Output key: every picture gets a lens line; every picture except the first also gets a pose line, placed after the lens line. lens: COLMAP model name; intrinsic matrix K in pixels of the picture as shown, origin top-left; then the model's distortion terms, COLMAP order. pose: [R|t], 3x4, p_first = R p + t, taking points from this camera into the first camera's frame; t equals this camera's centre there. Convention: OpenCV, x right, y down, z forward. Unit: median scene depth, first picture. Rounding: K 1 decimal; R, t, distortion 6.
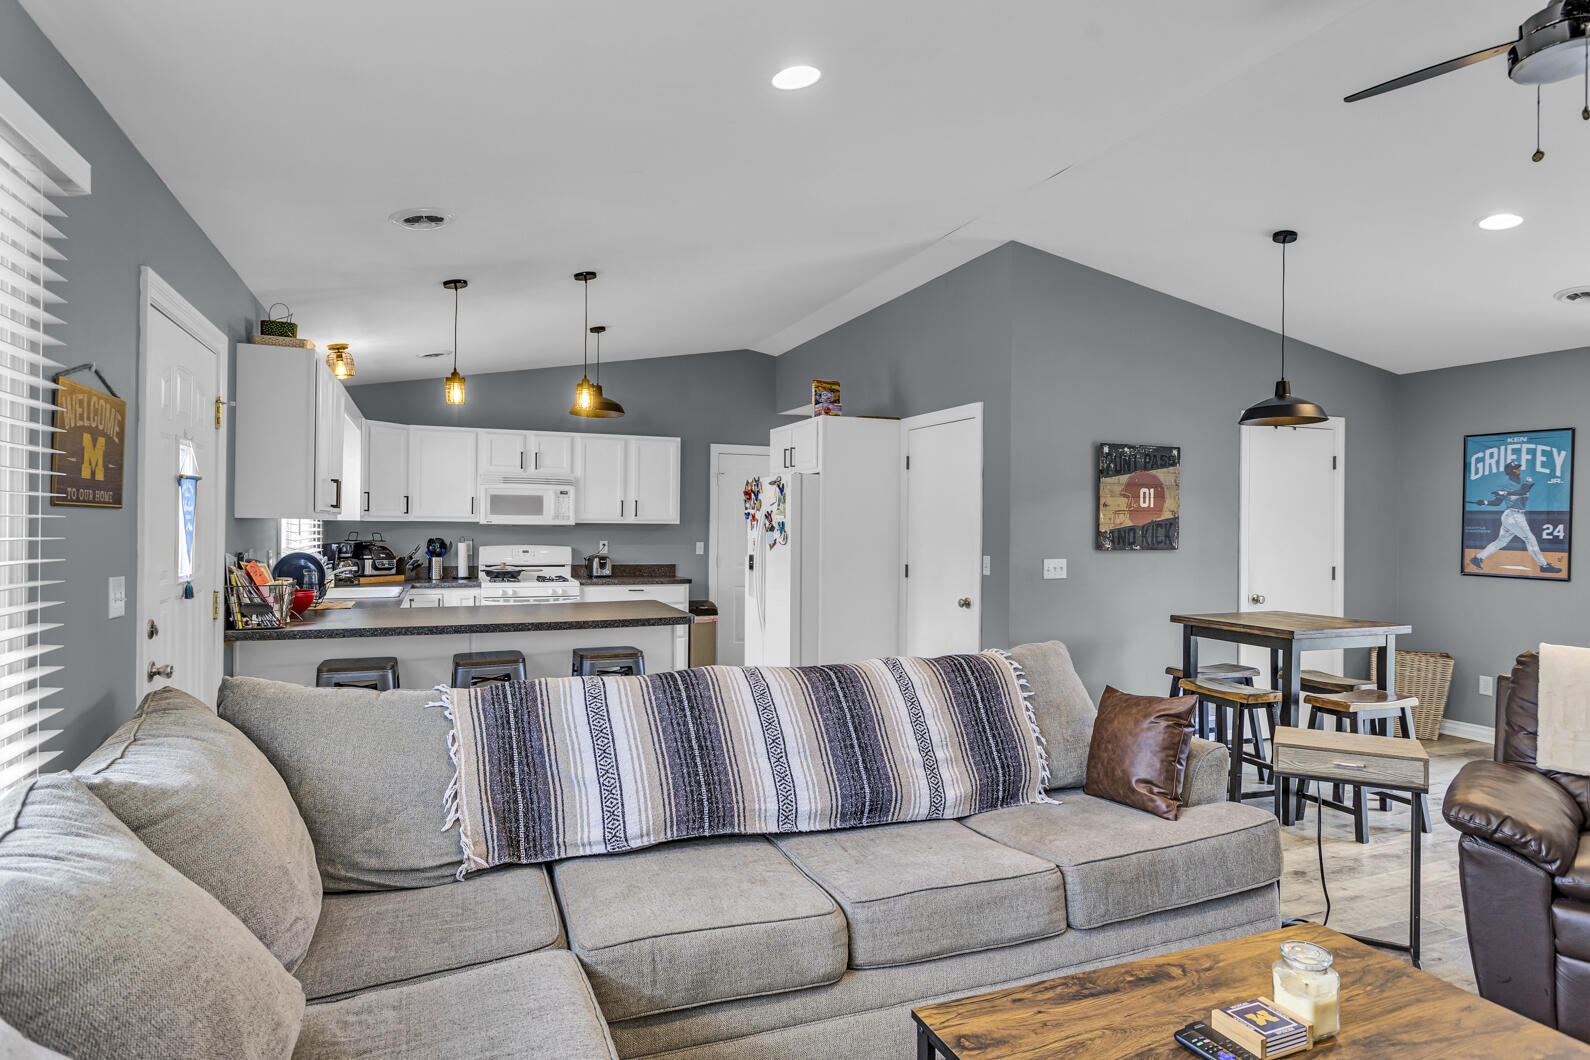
lens RADIAL K [[888.0, 0, 795.0], [0, 888.0, 530.0], [0, 0, 1]] dist [-0.015594, 0.011907]
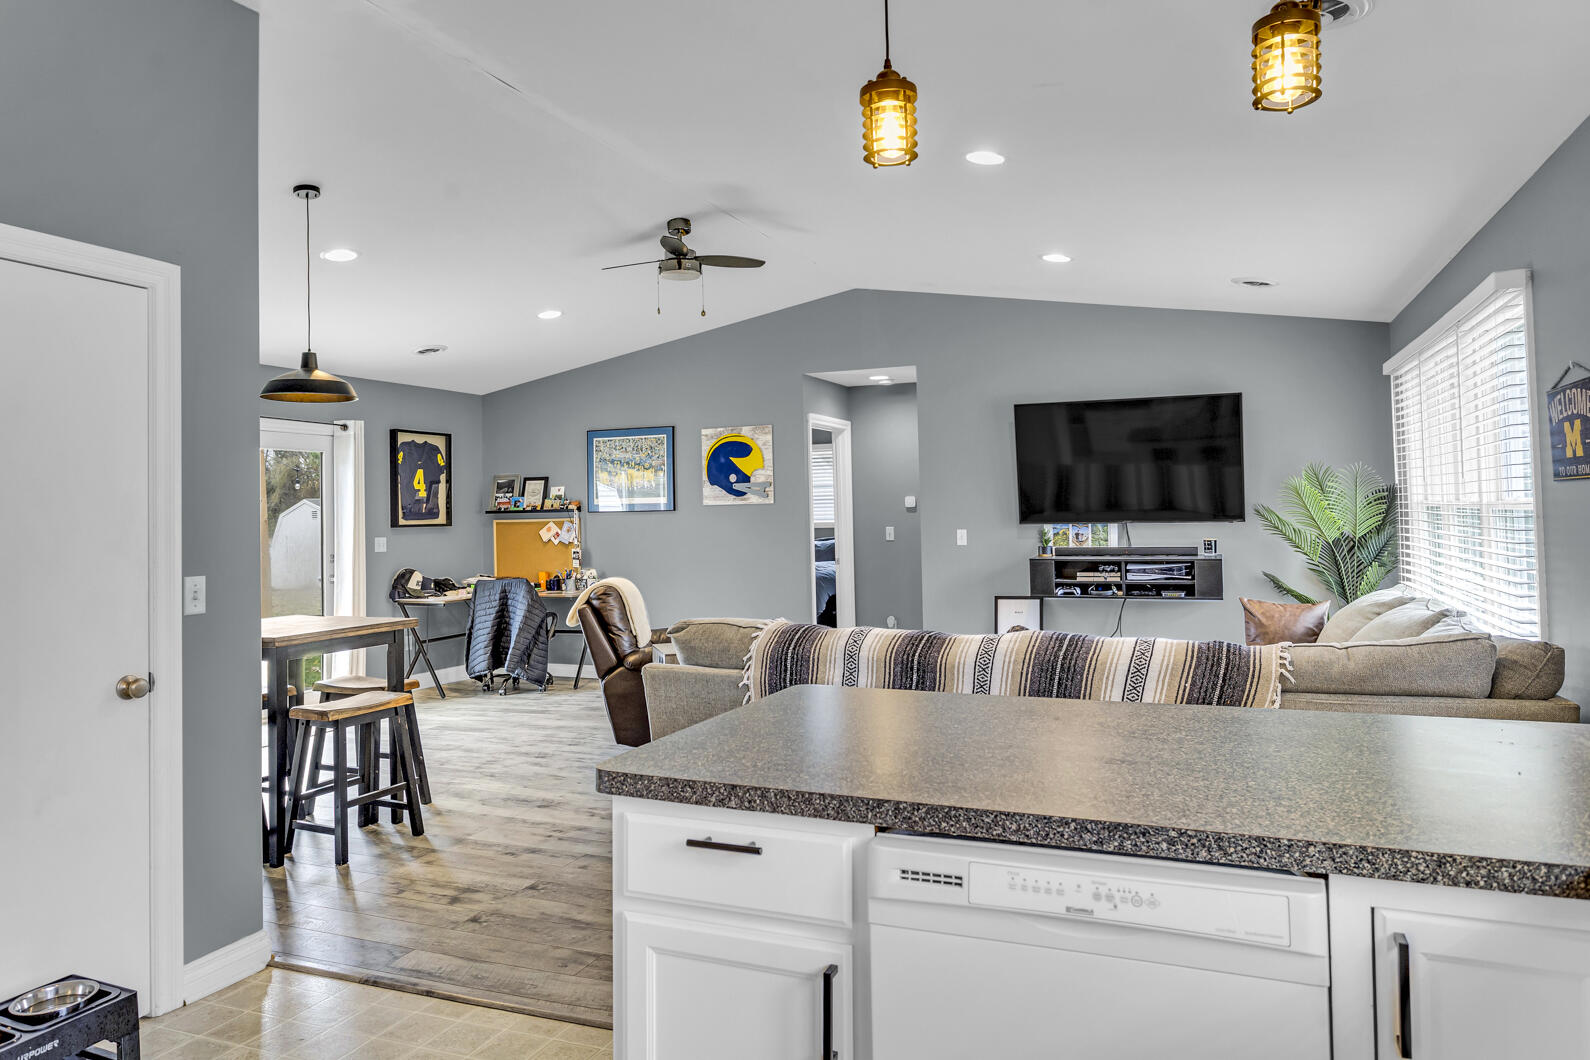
lens RADIAL K [[1039.6, 0, 795.6], [0, 1039.6, 477.6], [0, 0, 1]] dist [0.000313, 0.001253]
pose [[-0.716476, 0.032818, 0.696839, -0.444115], [0.018771, 0.999438, -0.027769, -0.004134], [-0.697359, -0.006816, -0.716690, 1.201680]]
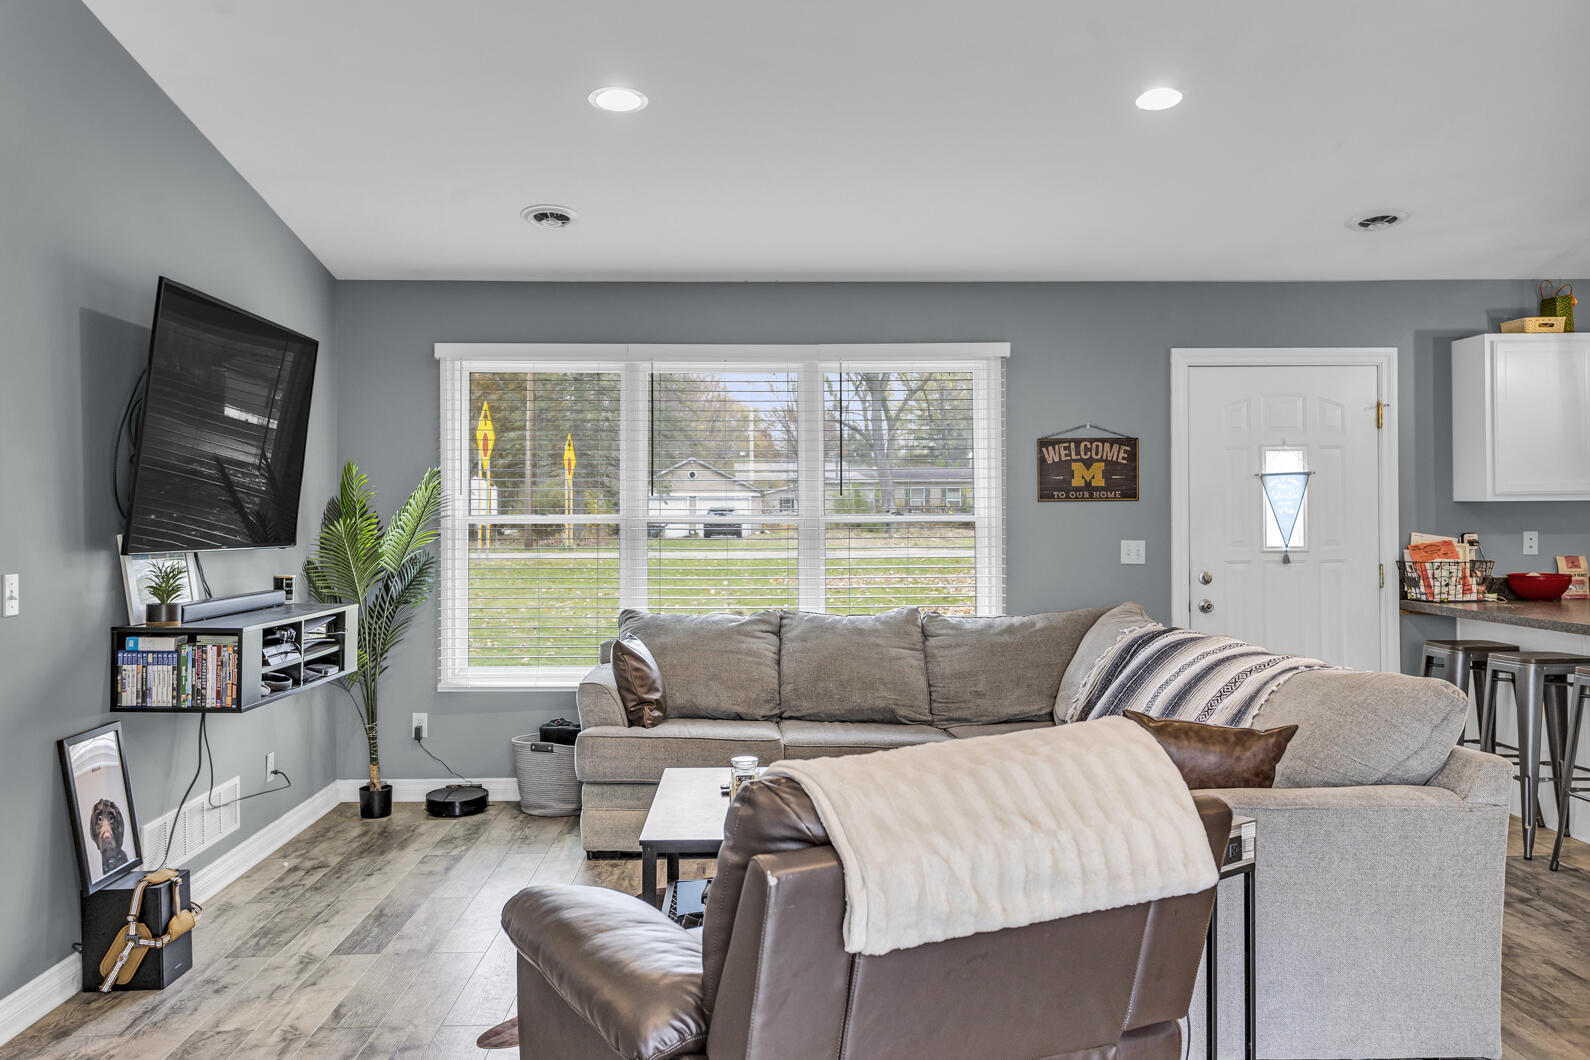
lens RADIAL K [[1356.8, 0, 792.4], [0, 1356.8, 490.0], [0, 0, 1]] dist [0.013082, -0.007804]
pose [[-0.349880, -0.021776, -0.936541, 0.914133], [0.003365, 0.999694, -0.024502, 0.008083], [0.936788, -0.011724, -0.349700, 0.614300]]
